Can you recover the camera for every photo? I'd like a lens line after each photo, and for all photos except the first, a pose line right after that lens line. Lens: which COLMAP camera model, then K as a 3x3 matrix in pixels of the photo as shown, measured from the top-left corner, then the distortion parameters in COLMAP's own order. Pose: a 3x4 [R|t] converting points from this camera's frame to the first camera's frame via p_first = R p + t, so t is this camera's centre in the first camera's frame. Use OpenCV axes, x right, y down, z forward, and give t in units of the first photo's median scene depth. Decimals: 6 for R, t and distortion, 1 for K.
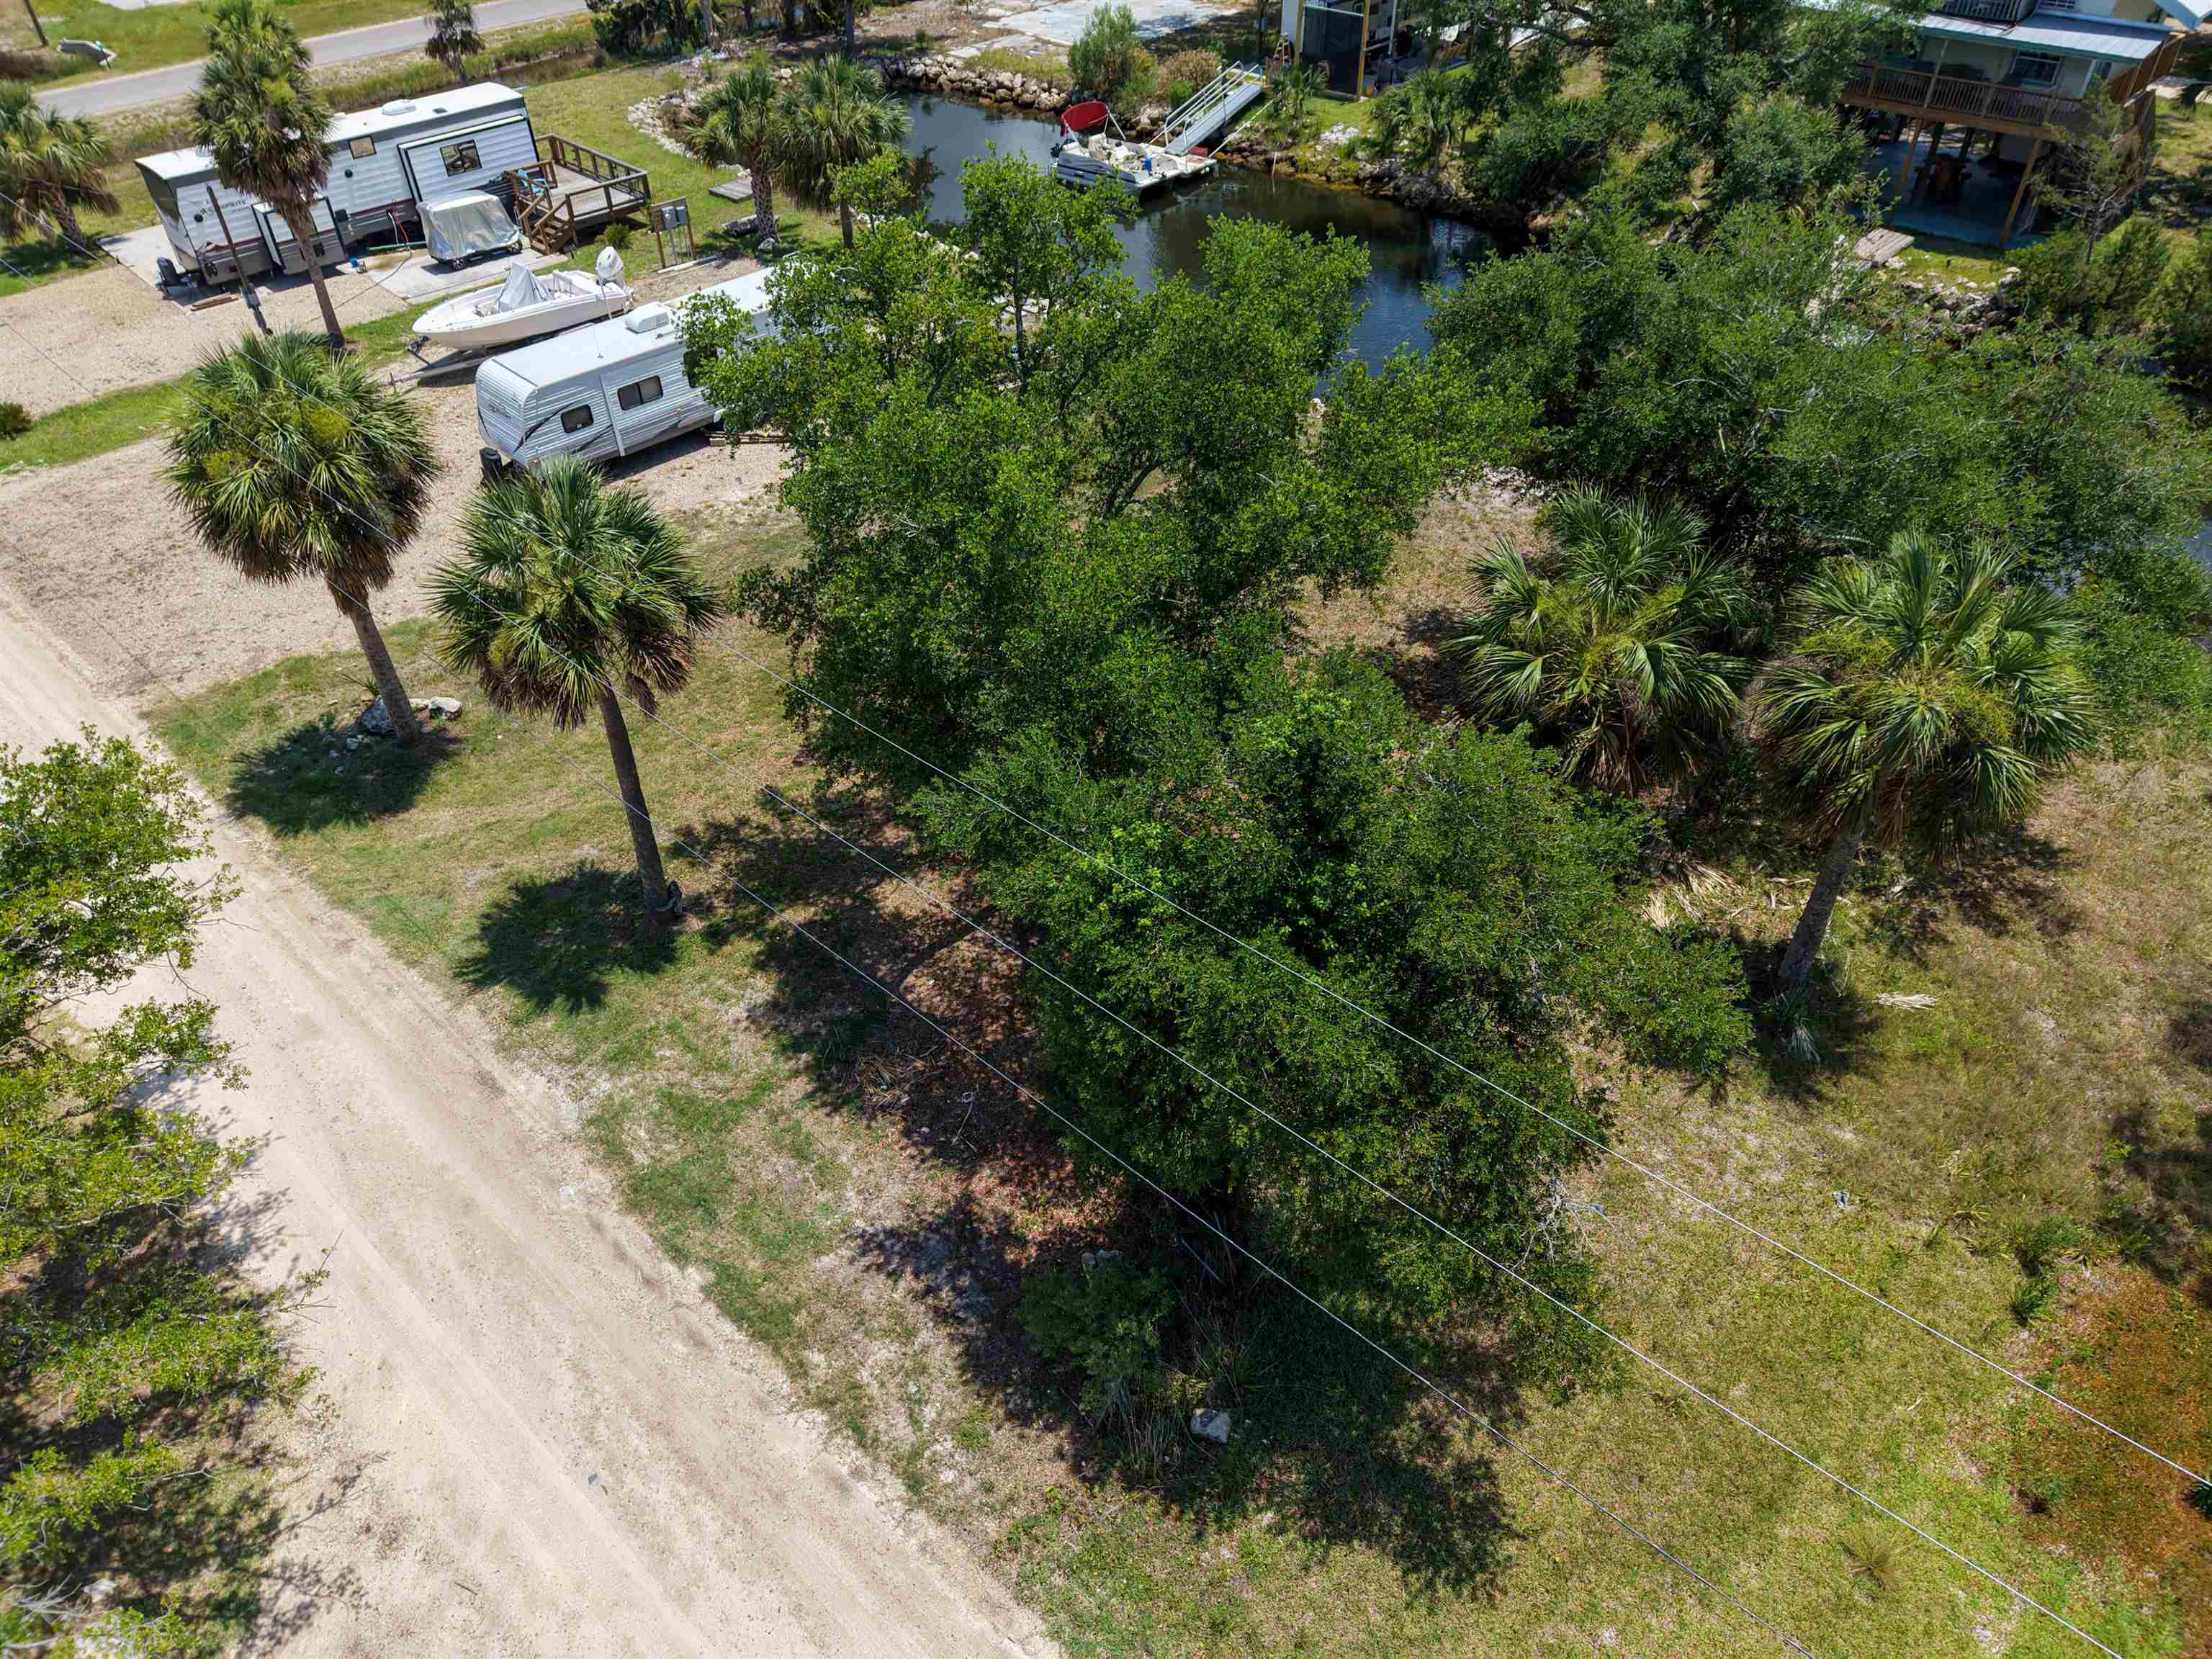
lens RADIAL K [[1472.9, 0, 1099.5], [0, 1472.9, 832.2], [0, 0, 1]] dist [0.034775, -0.042076]
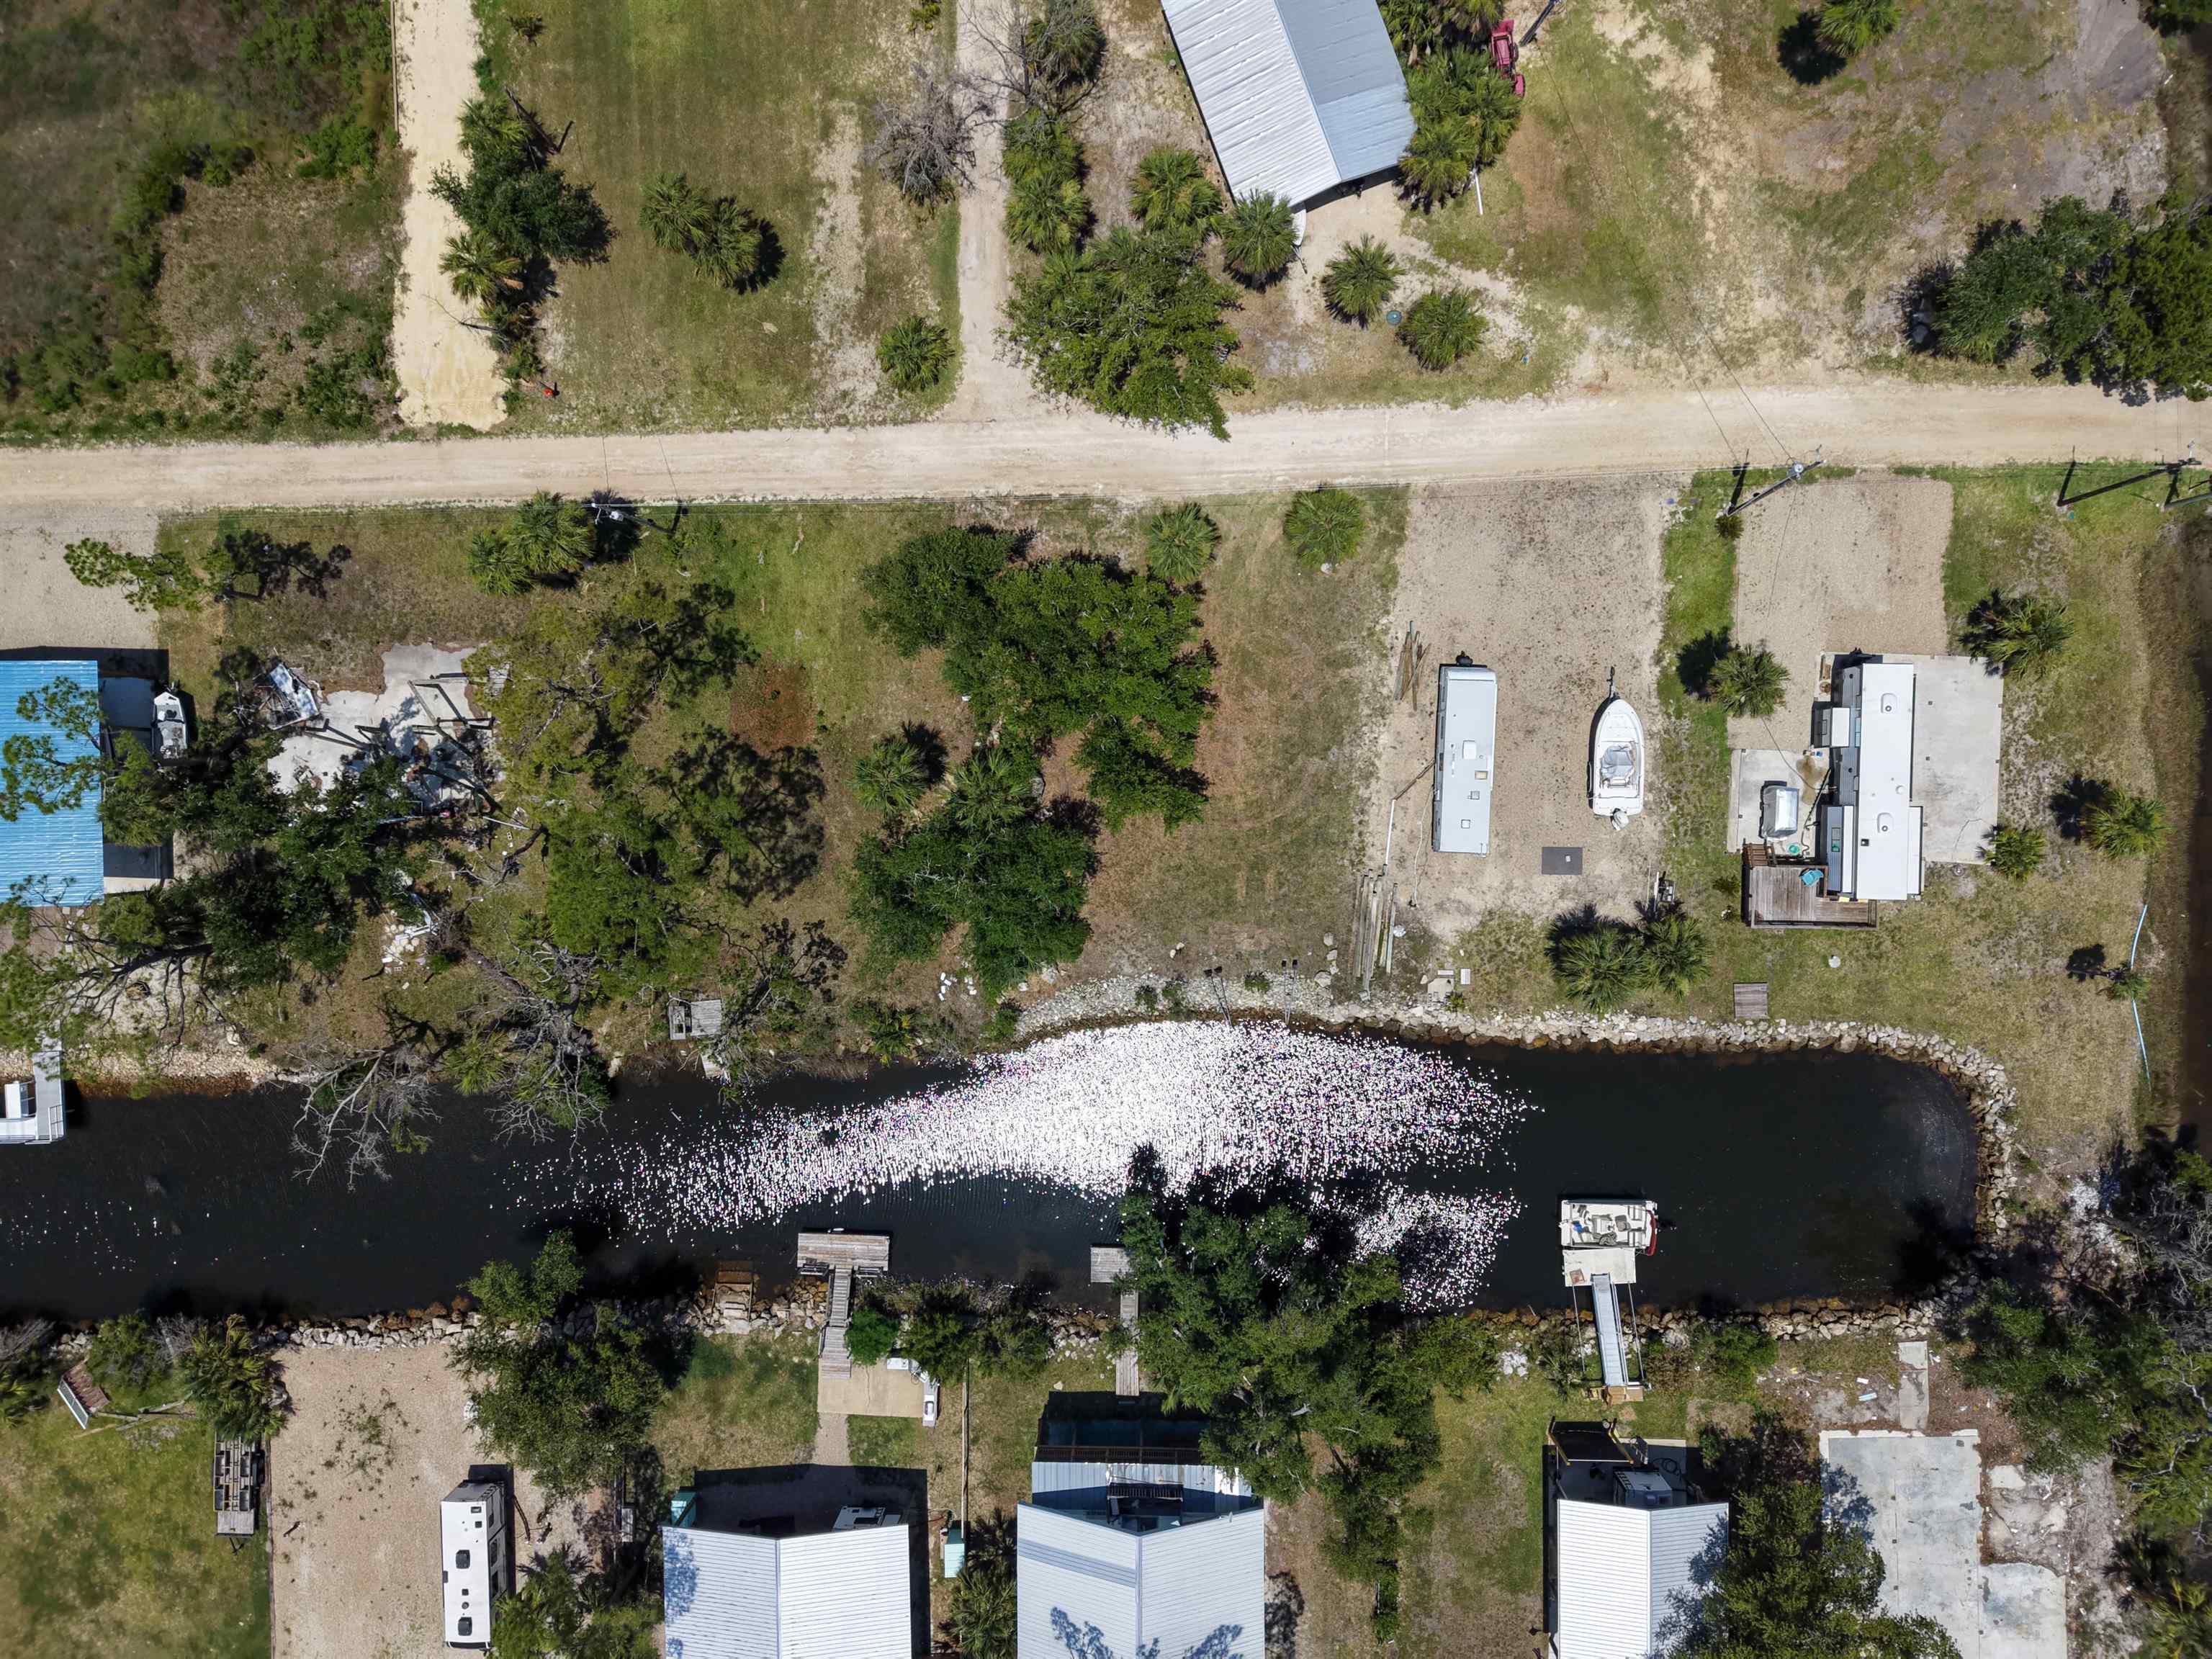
lens RADIAL K [[1472.9, 0, 1099.5], [0, 1472.9, 832.2], [0, 0, 1]] dist [0.034775, -0.042076]
pose [[-0.716820, 0.694467, 0.062331, 0.026795], [-0.411526, -0.493541, 0.766201, -3.056467], [0.562864, 0.523577, 0.639571, -0.954485]]
